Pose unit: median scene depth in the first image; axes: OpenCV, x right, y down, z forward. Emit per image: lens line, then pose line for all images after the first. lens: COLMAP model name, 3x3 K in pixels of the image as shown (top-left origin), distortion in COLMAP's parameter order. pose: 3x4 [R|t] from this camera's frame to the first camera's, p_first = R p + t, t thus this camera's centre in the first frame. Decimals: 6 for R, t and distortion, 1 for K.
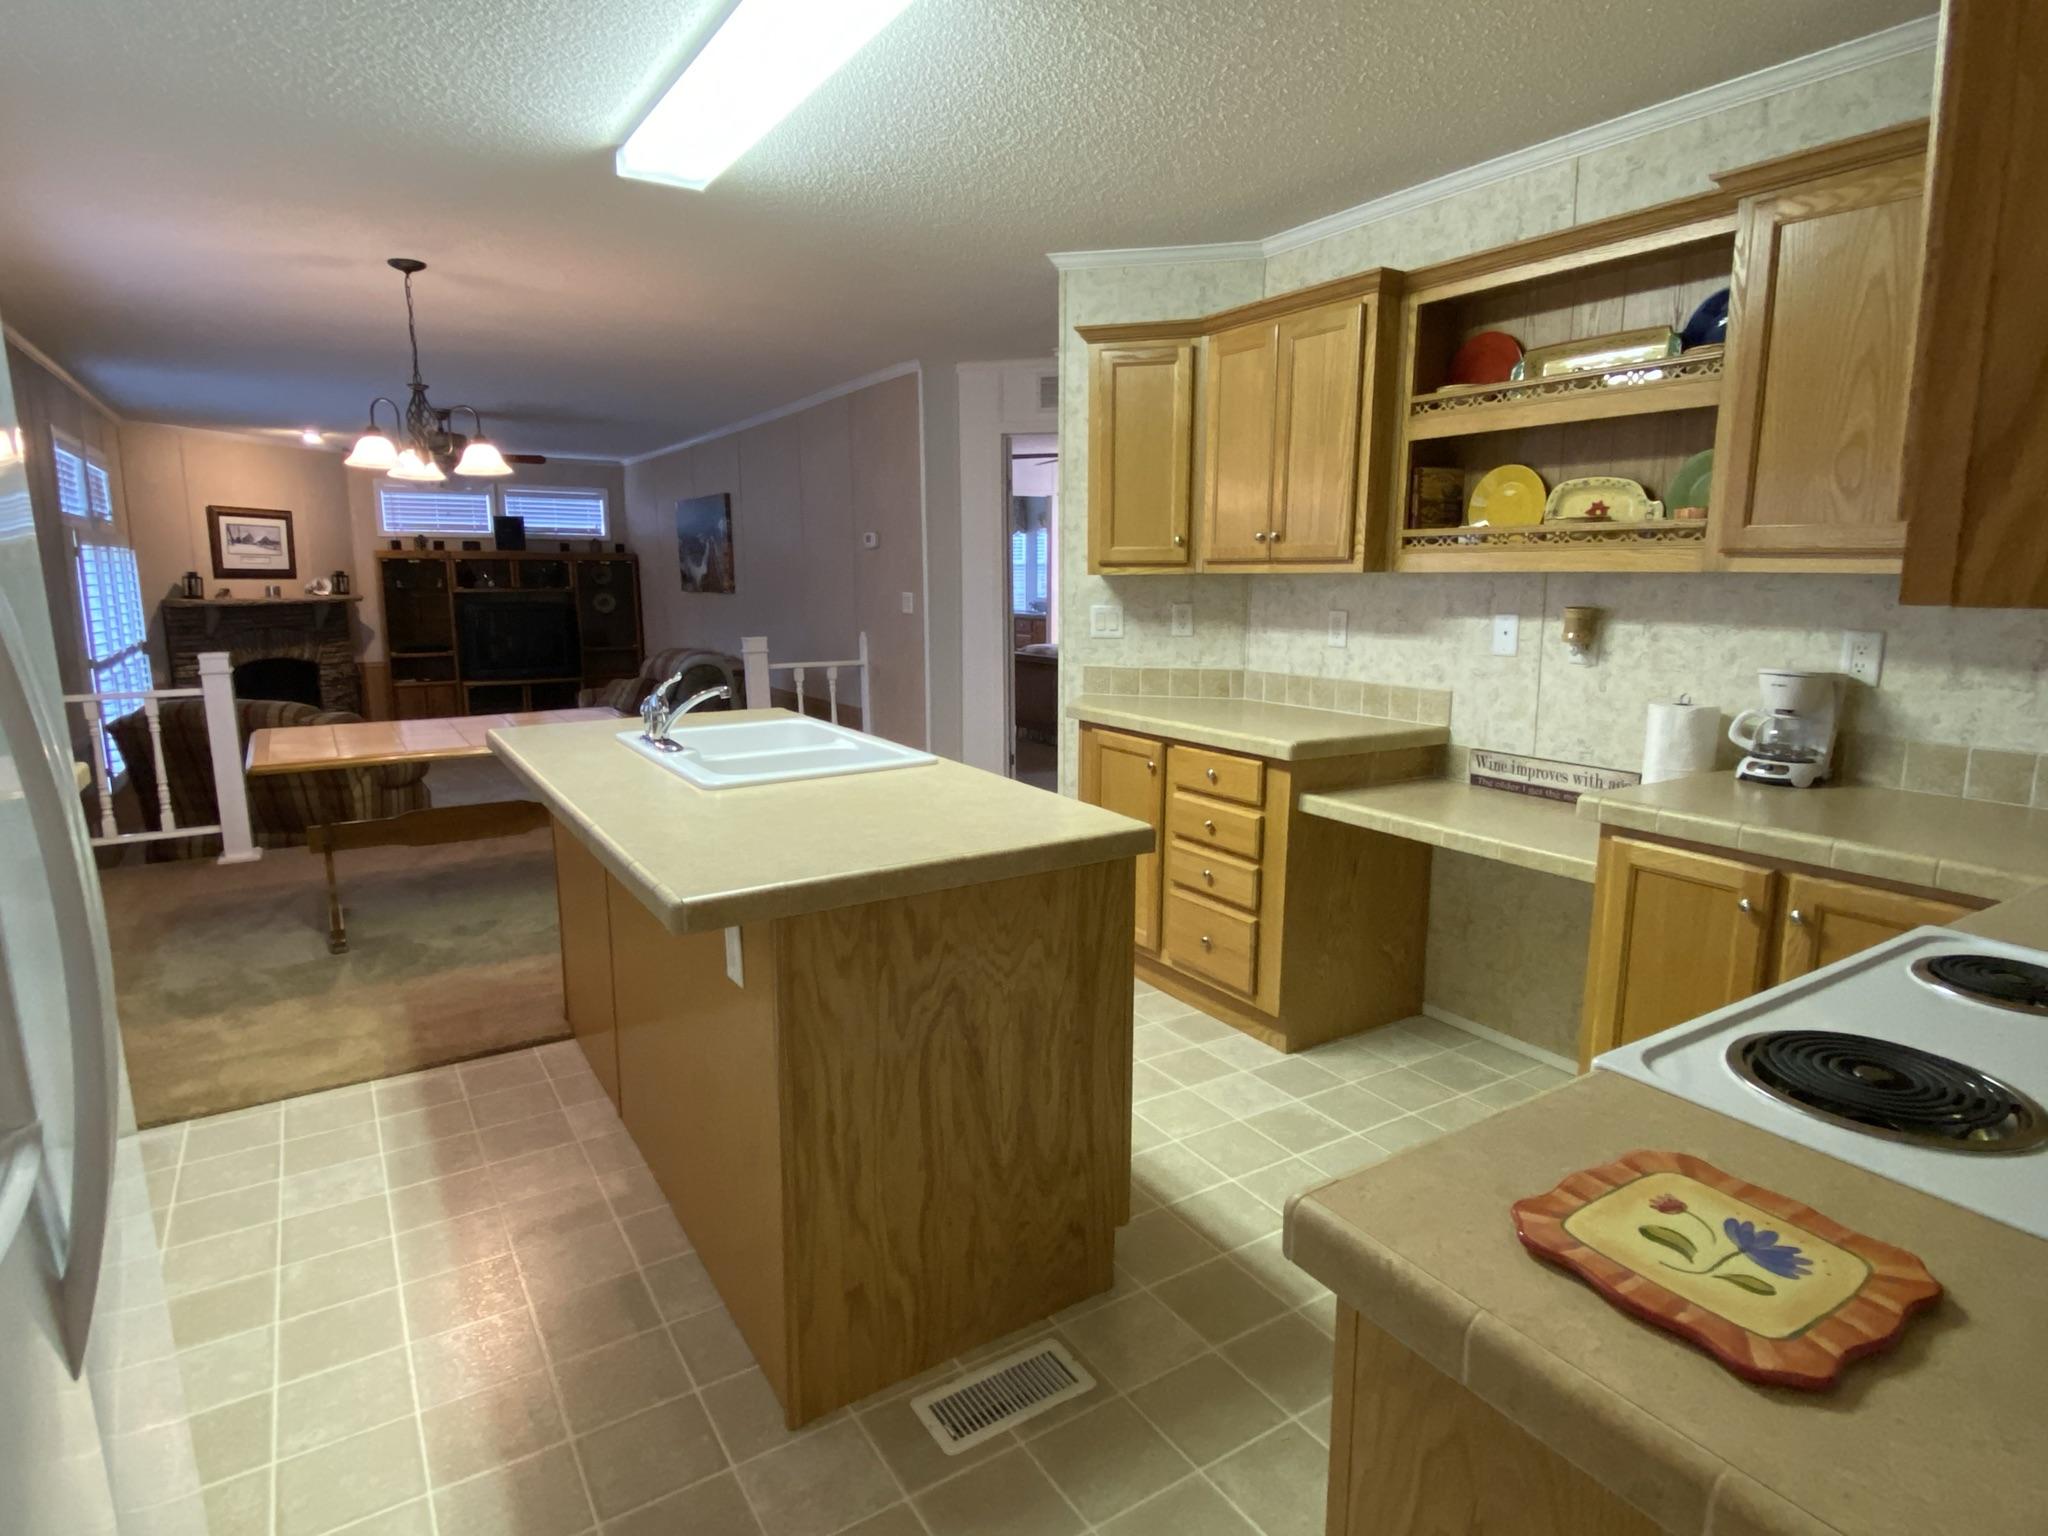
lens RADIAL K [[1114.6, 0, 1023.9], [0, 1114.6, 768.9], [0, 0, 1]] dist [0.059556, -0.060410]
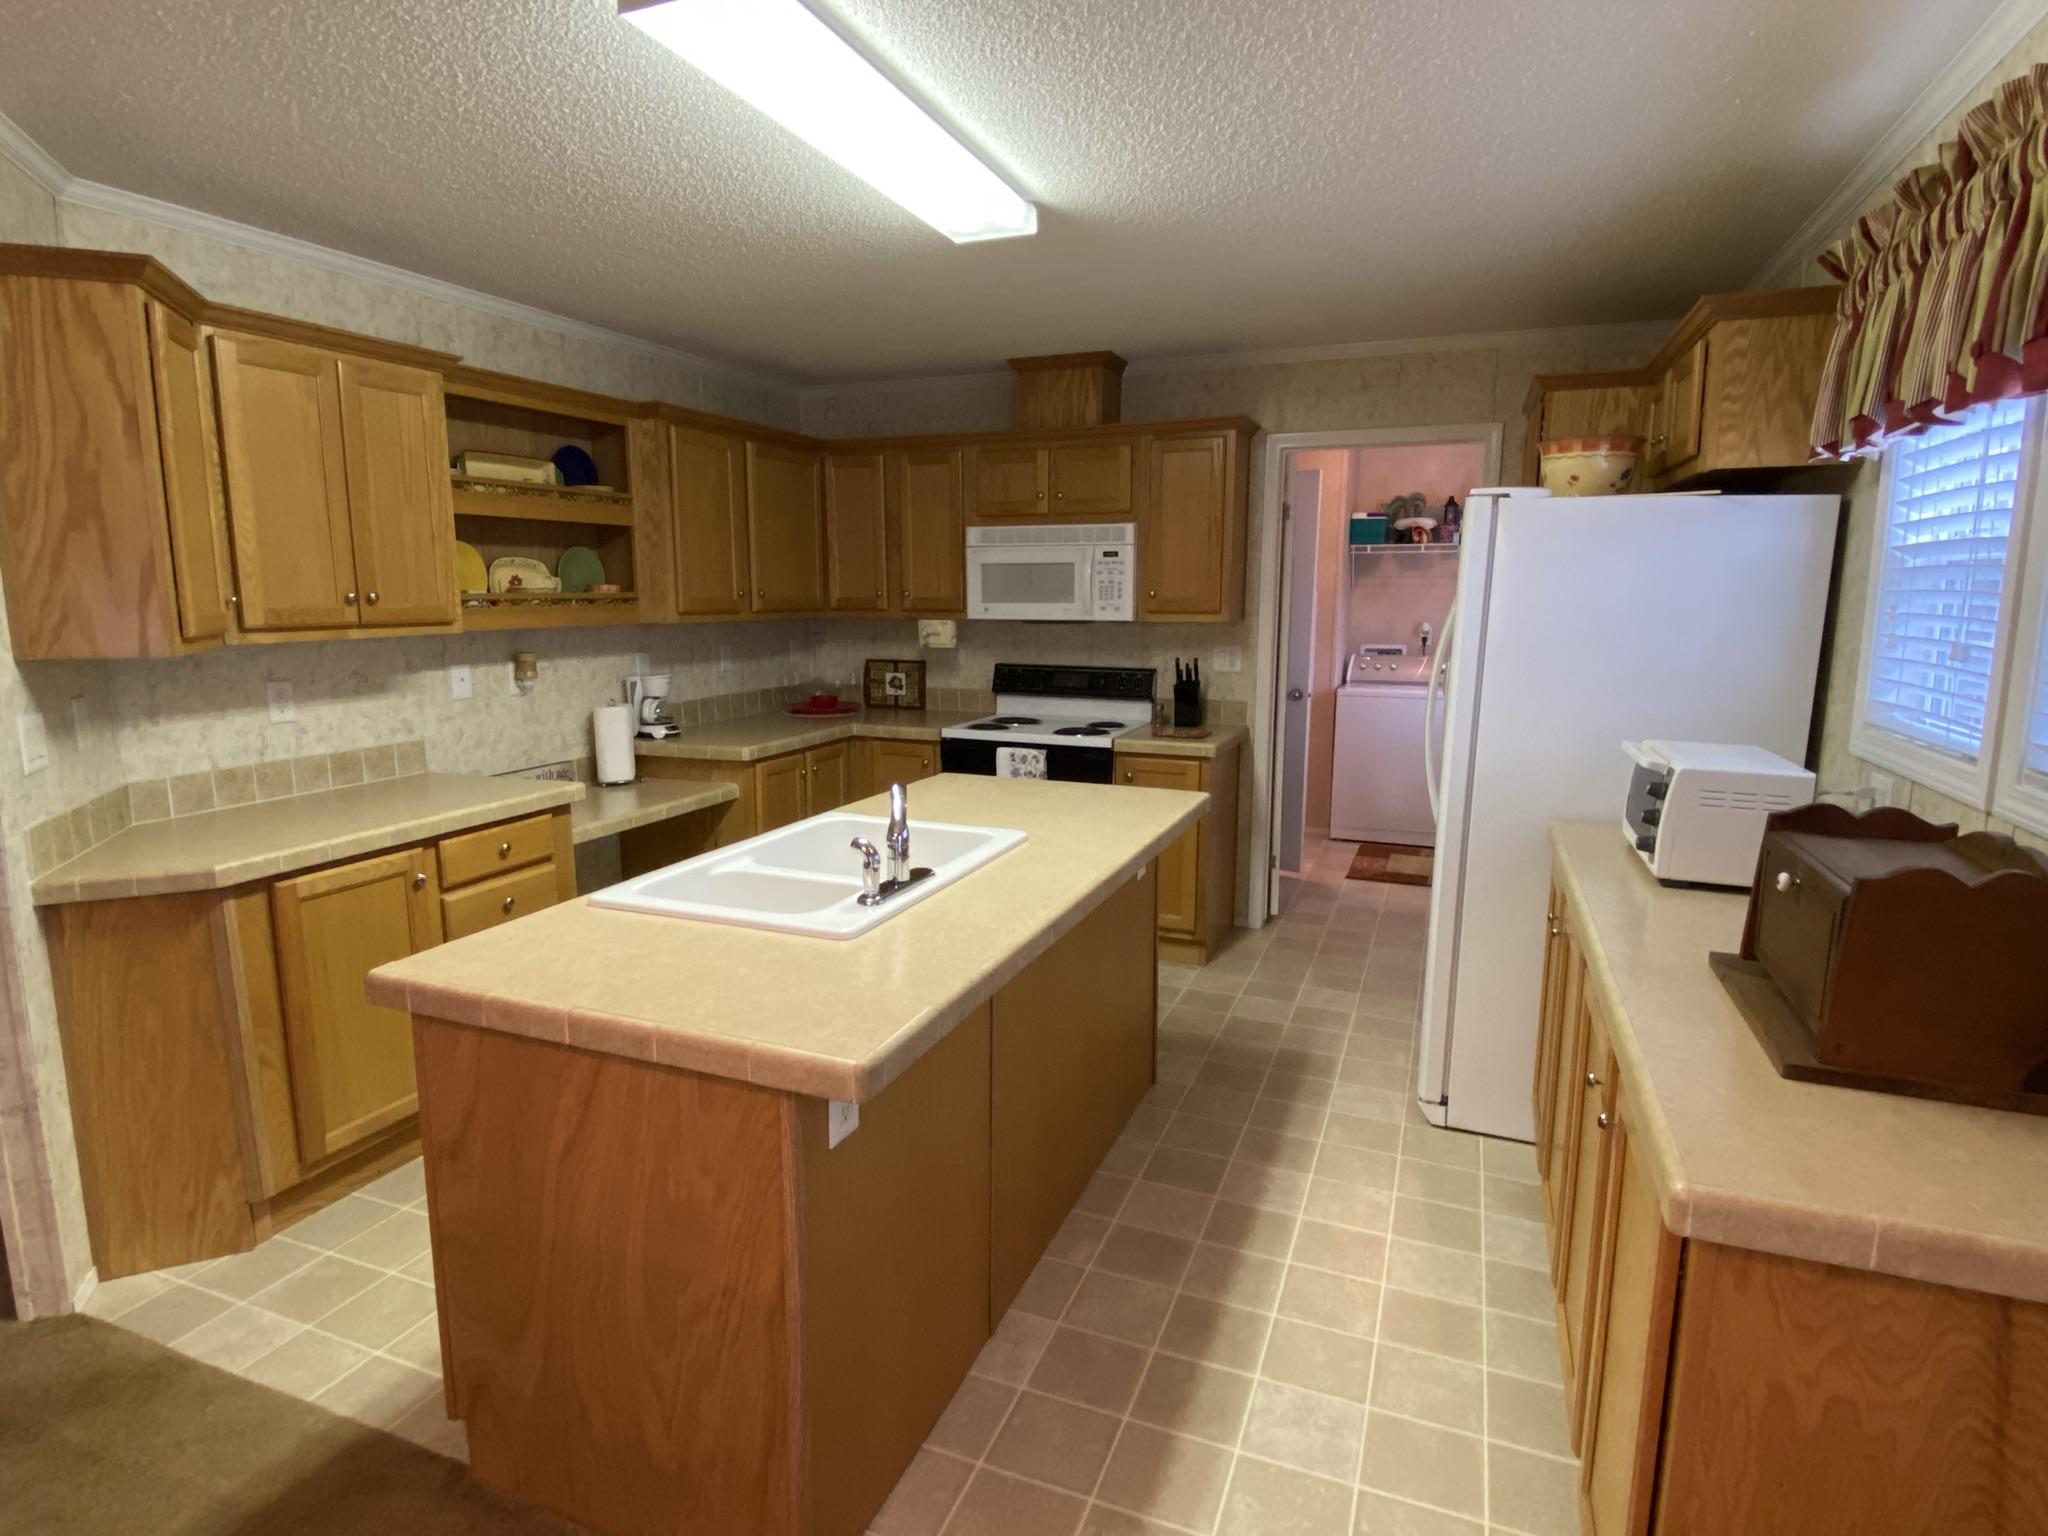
lens RADIAL K [[1077.7, 0, 1025.7], [0, 1077.7, 765.2], [0, 0, 1]] dist [0.078285, -0.075847]
pose [[-0.585472, -0.130301, 0.800153, -0.800476], [0.145283, 0.954157, 0.261683, -0.235043], [-0.797568, 0.269457, -0.539701, 1.099611]]
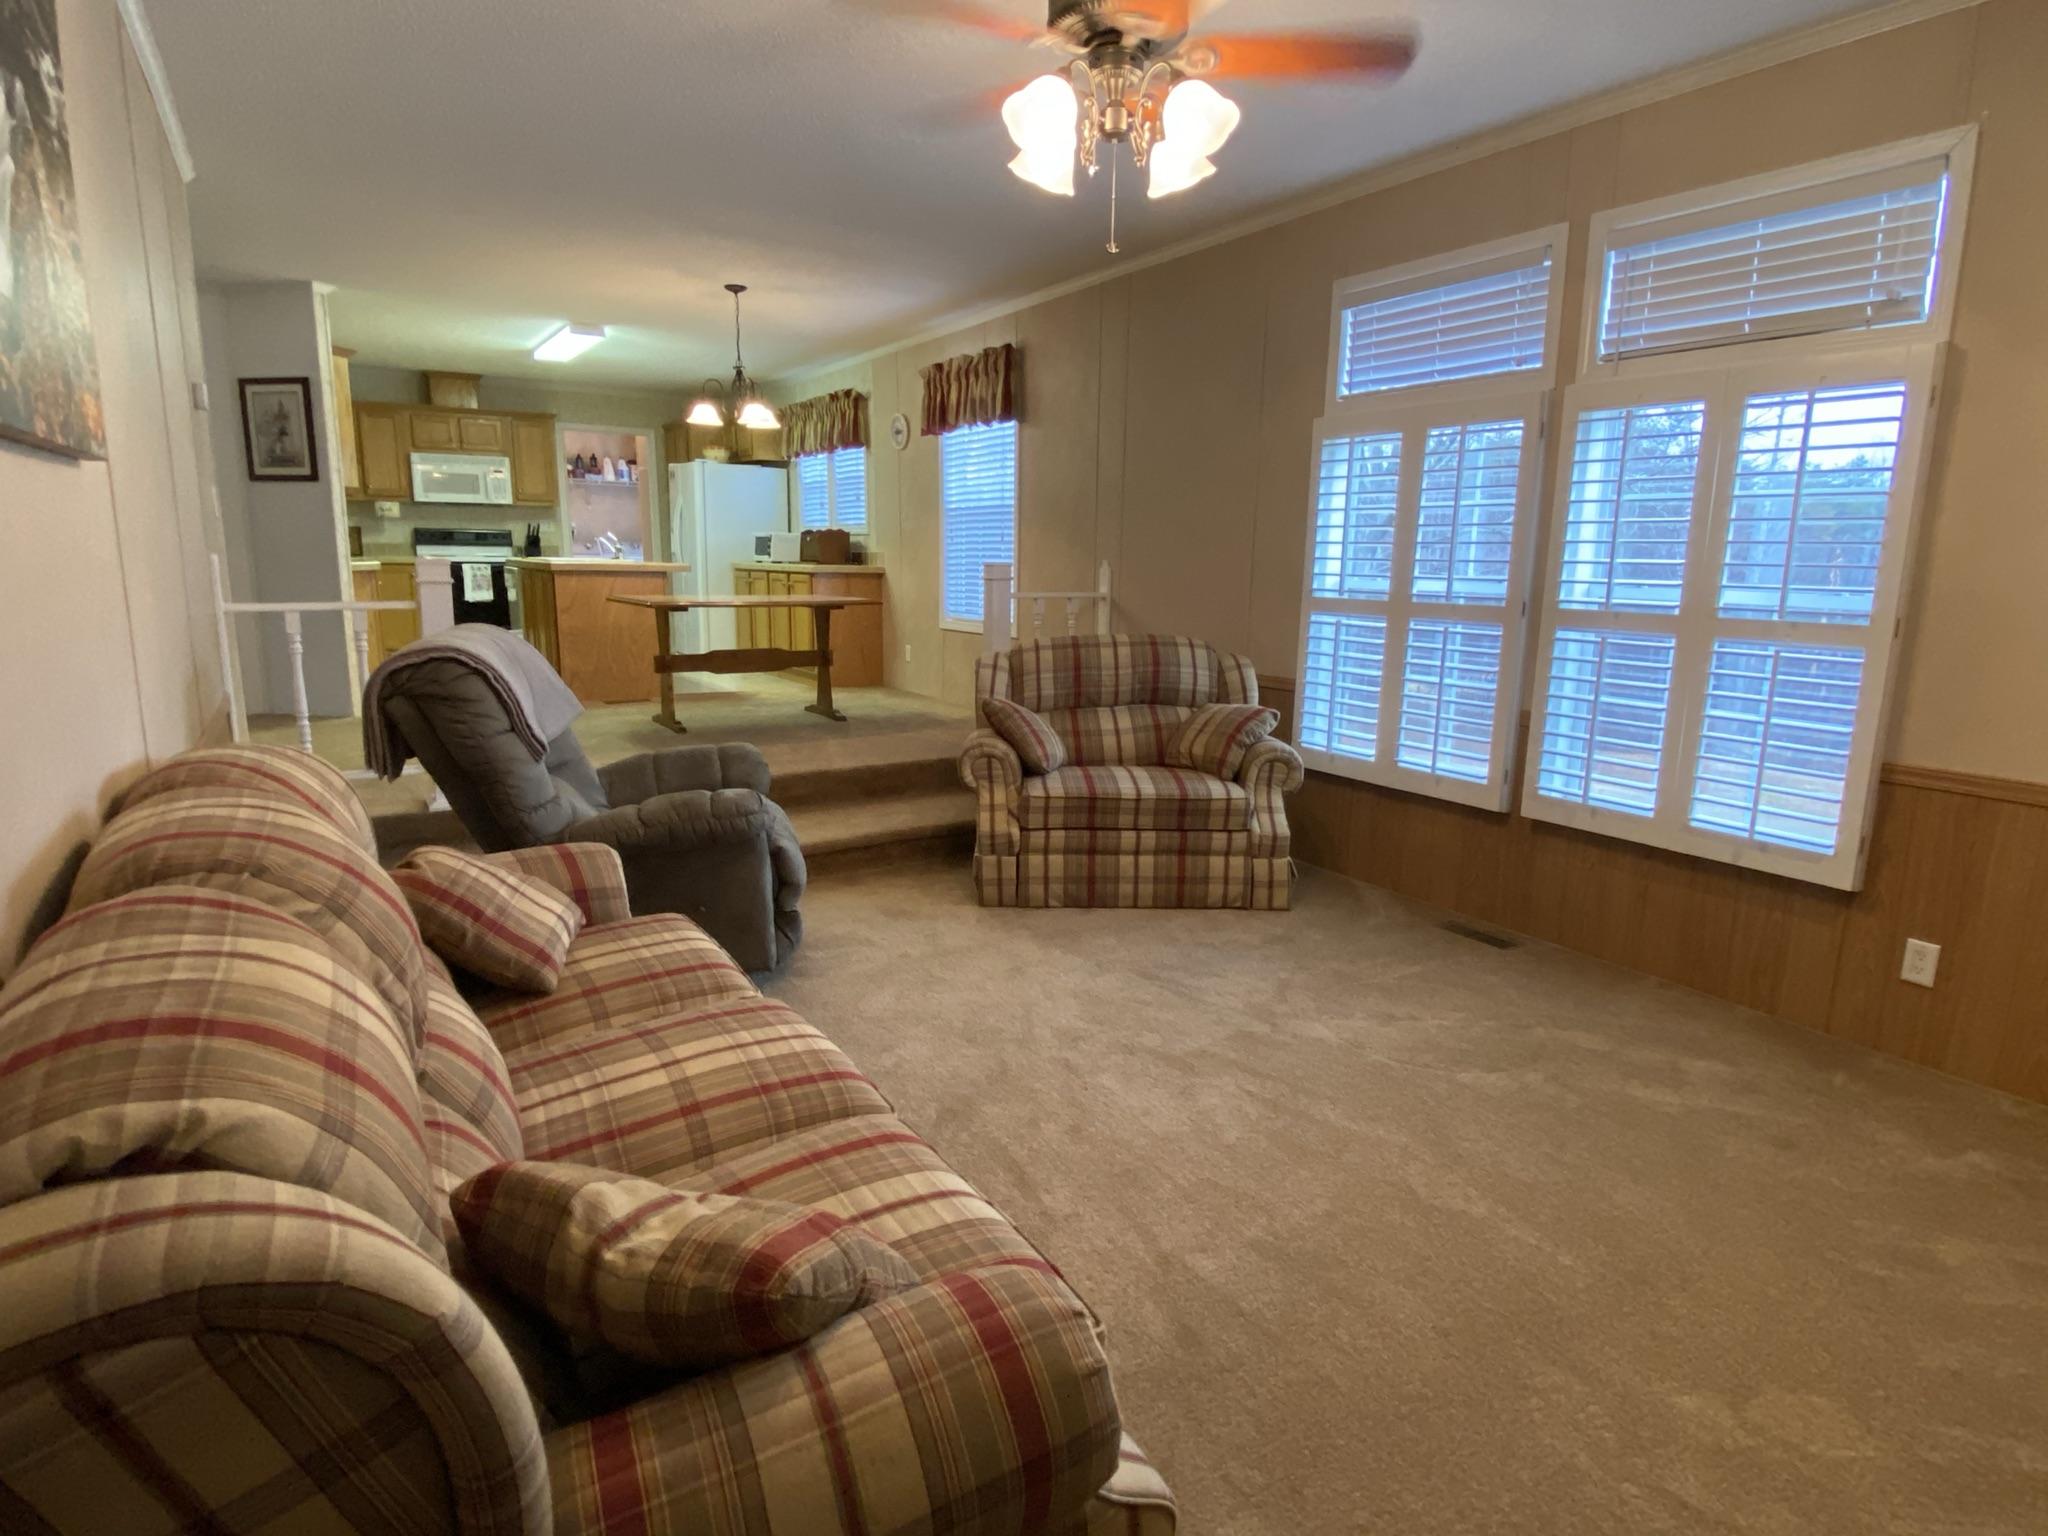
lens RADIAL K [[1084.4, 0, 1022.3], [0, 1084.4, 766.0], [0, 0, 1]] dist [0.039179, -0.036810]
pose [[-0.999963, -0.008642, 0.000414, -1.131461], [-0.007880, 0.929466, 0.368824, -0.467904], [-0.003572, 0.368807, -0.929499, 3.145045]]
